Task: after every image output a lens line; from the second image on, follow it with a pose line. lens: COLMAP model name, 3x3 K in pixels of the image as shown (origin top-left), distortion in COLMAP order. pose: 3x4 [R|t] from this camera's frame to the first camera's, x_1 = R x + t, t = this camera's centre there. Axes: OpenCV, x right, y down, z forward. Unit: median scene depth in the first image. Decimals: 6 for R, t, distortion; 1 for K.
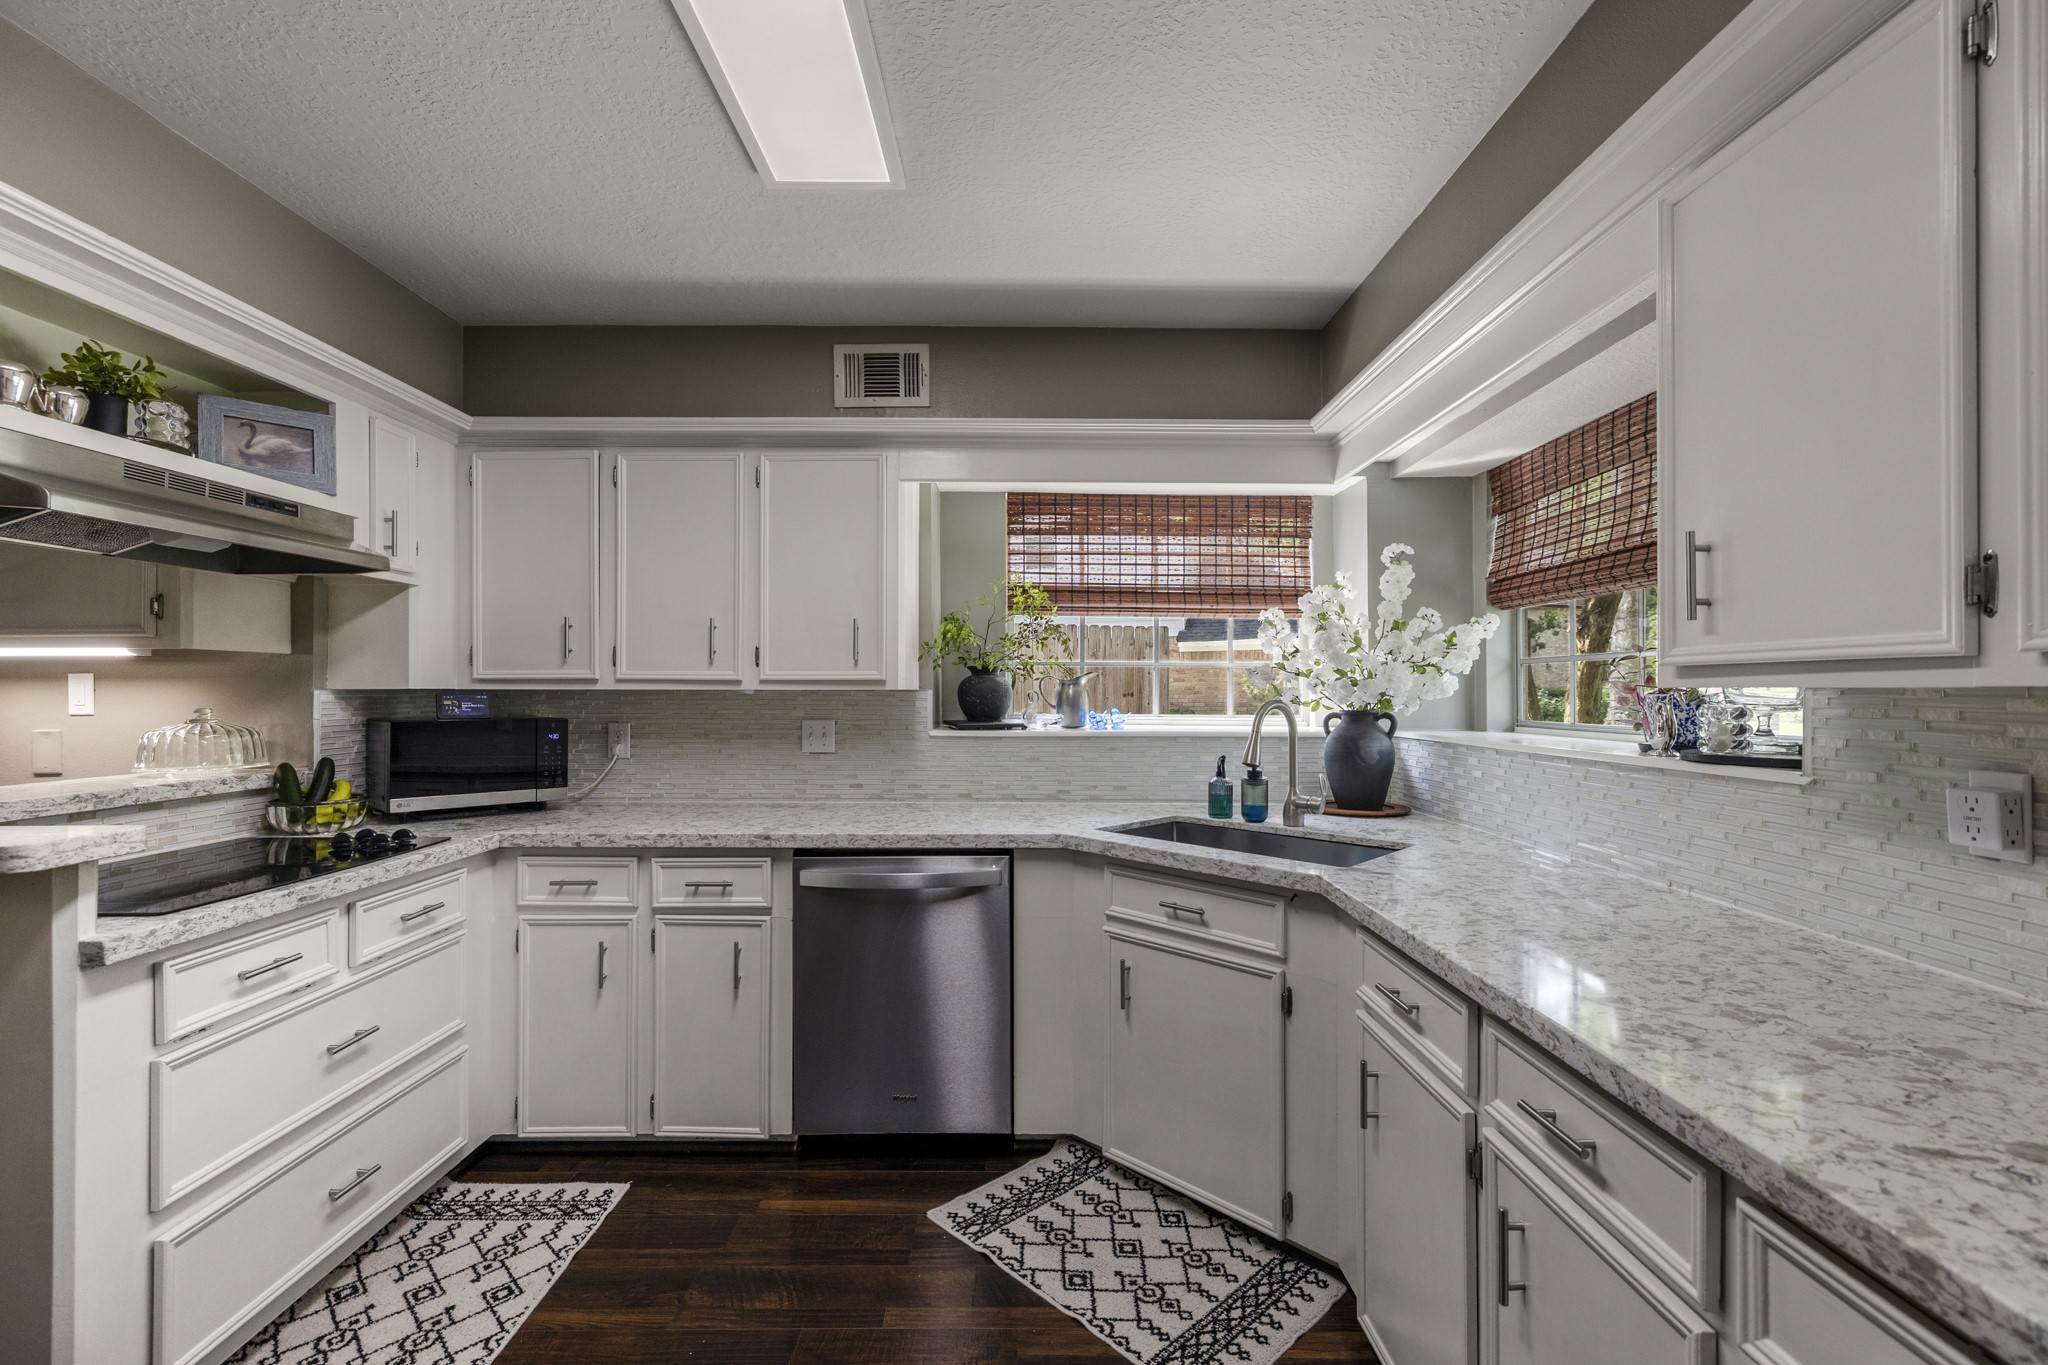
lens RADIAL K [[872.2, 0, 1020.8], [0, 872.2, 682.2], [0, 0, 1]] dist [-0.000635, 0.001376]
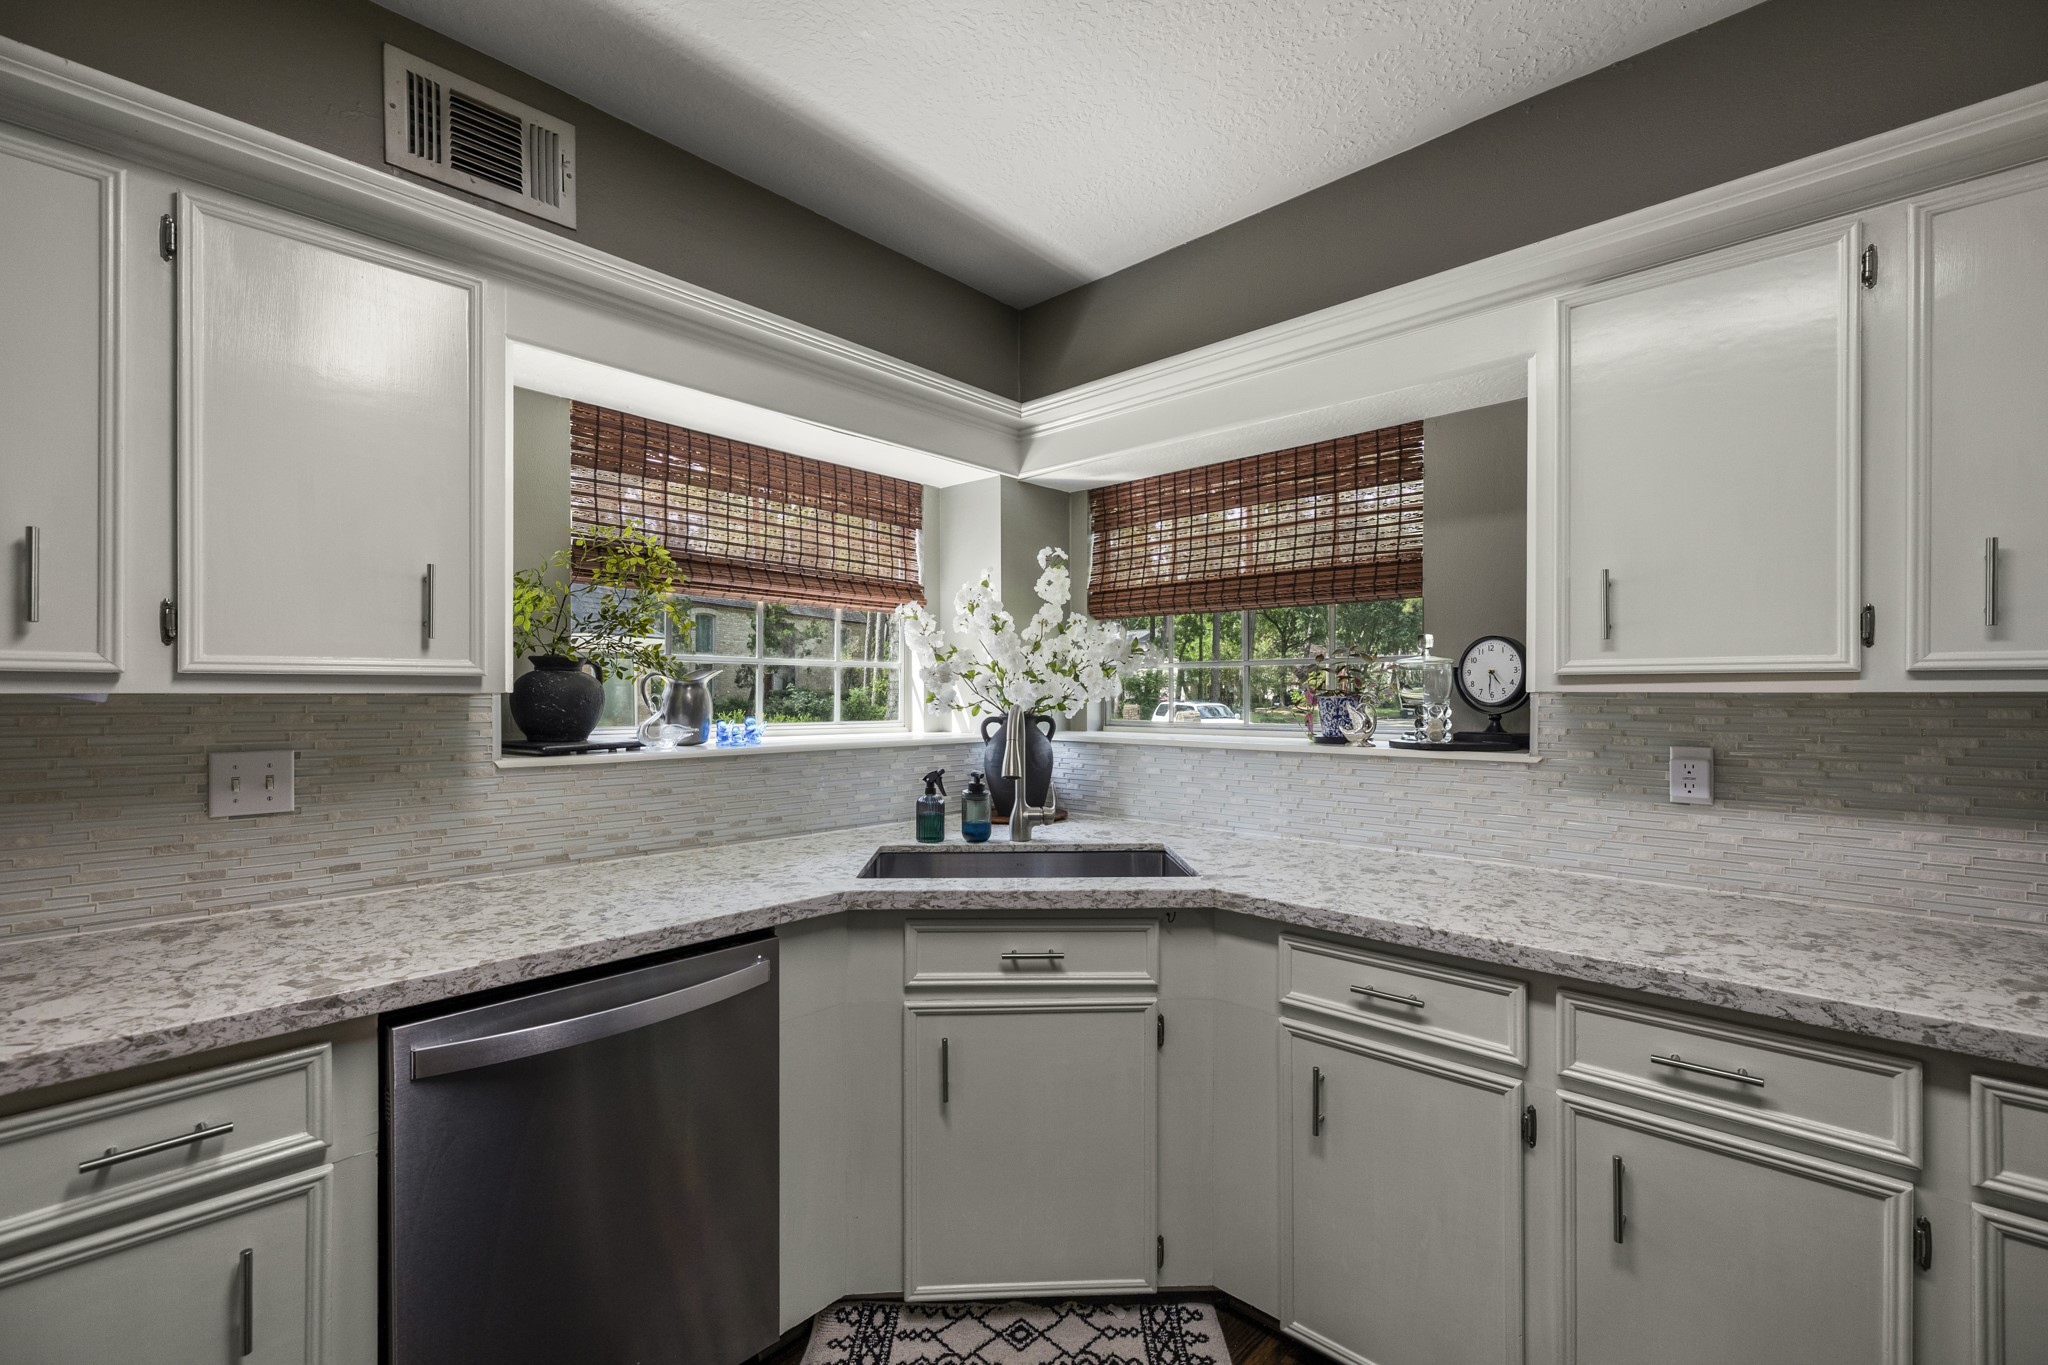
lens RADIAL K [[872.2, 0, 1031.3], [0, 872.2, 689.9], [0, 0, 1]] dist [-0.000635, 0.001376]
pose [[0.675197, 0.001685, 0.737635, -0.371598], [-0.006889, 0.999968, 0.004022, 0.001844], [-0.737605, -0.007797, 0.675187, 0.381231]]
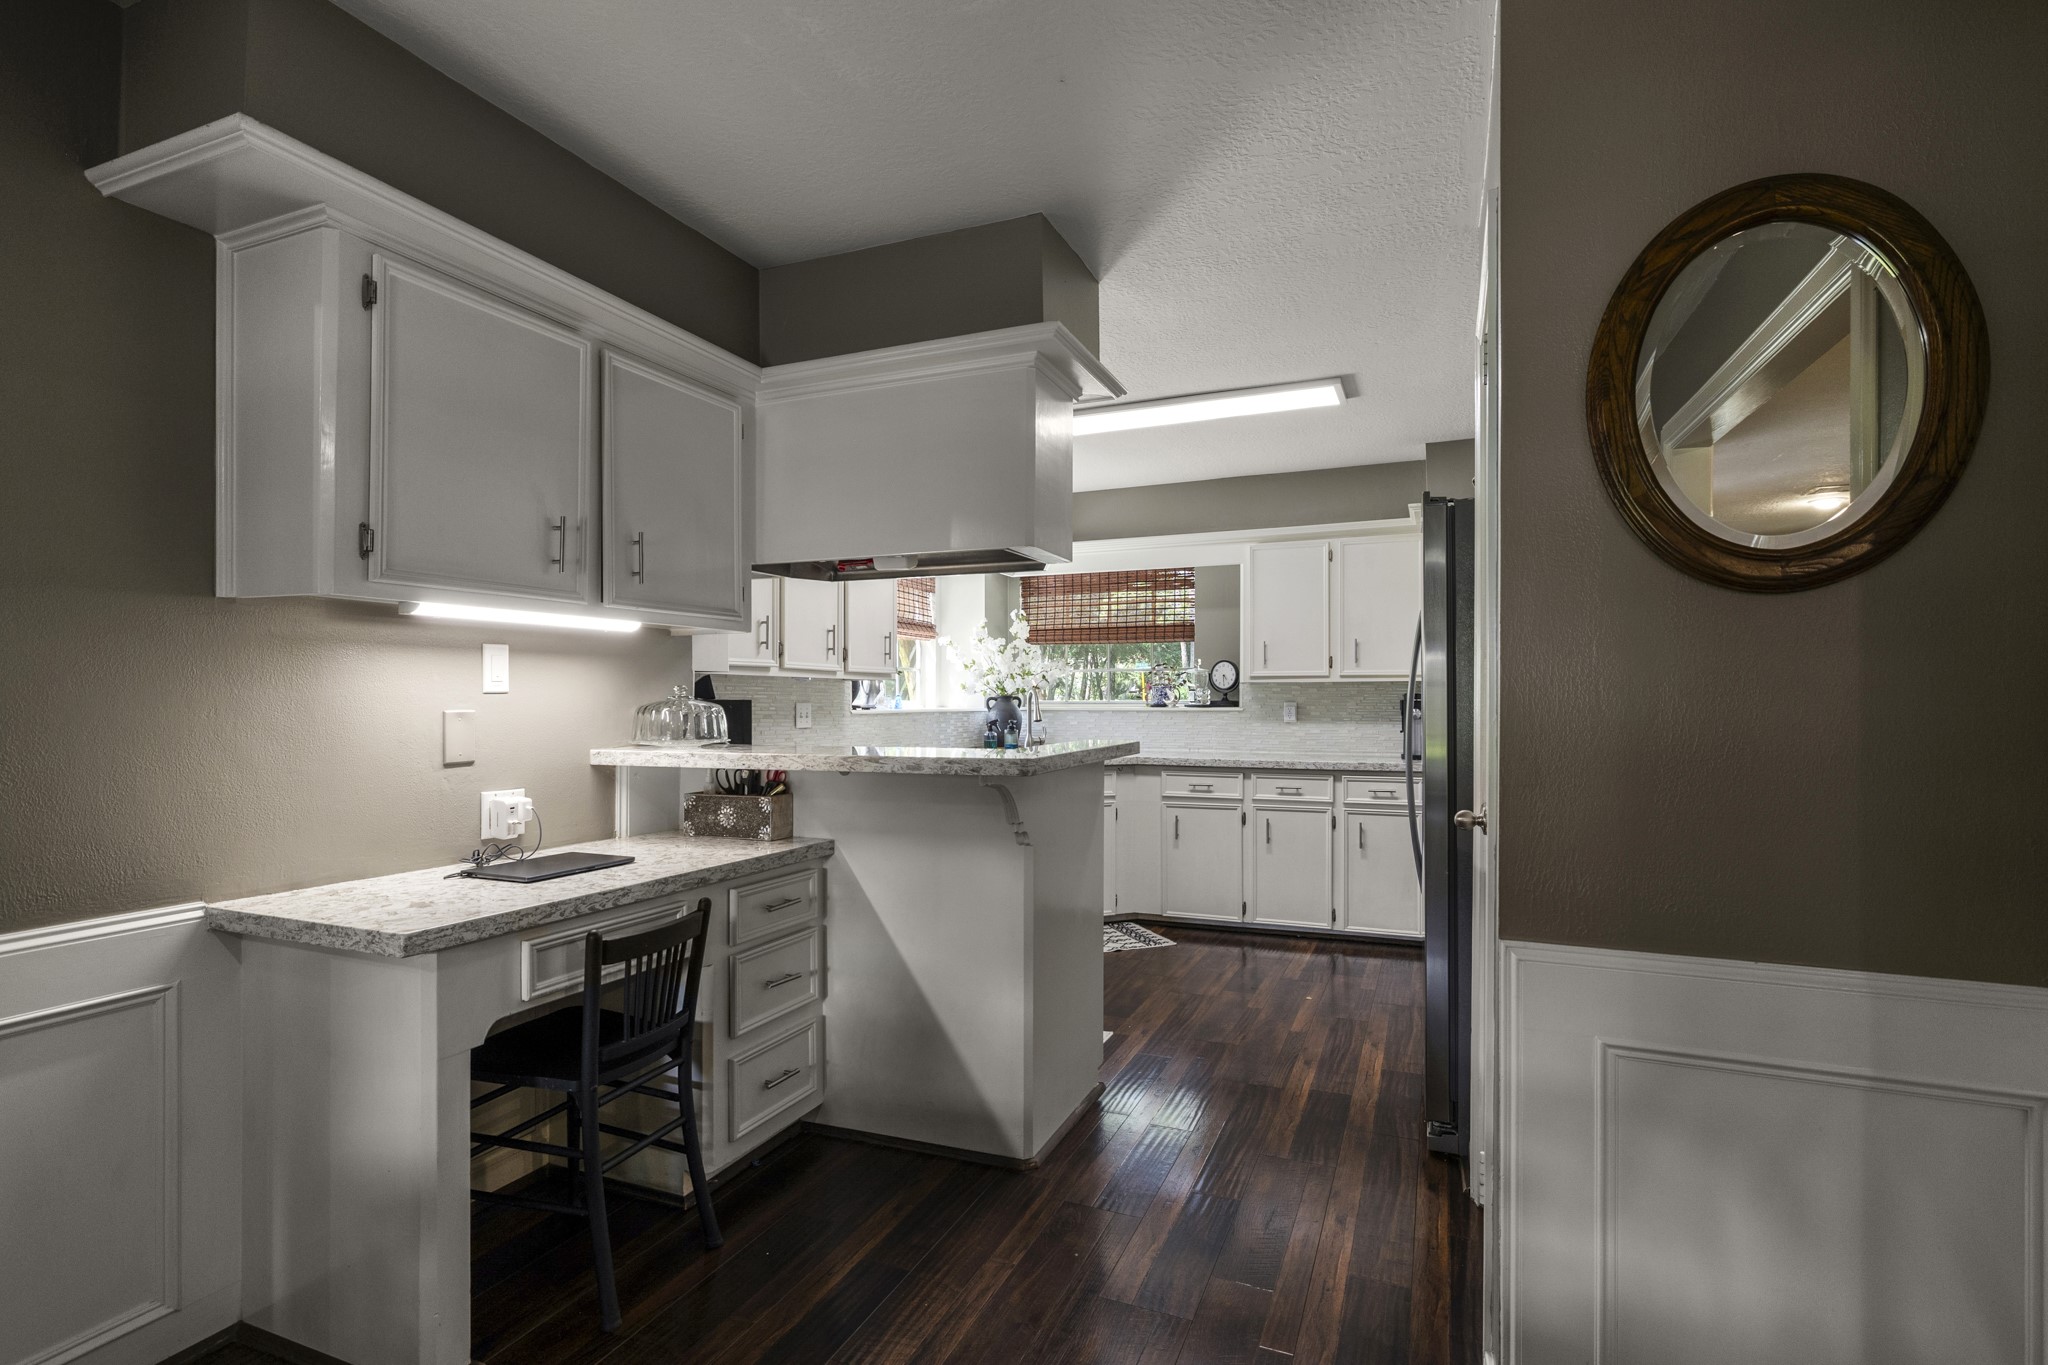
lens RADIAL K [[992.1, 0, 1036.1], [0, 992.1, 691.0], [0, 0, 1]] dist [0.002316, 0.000159]
pose [[0.377037, 0.007275, 0.926170, -1.811277], [-0.009021, 0.999951, -0.004182, 0.036152], [-0.926154, -0.006779, 0.377084, 0.146697]]
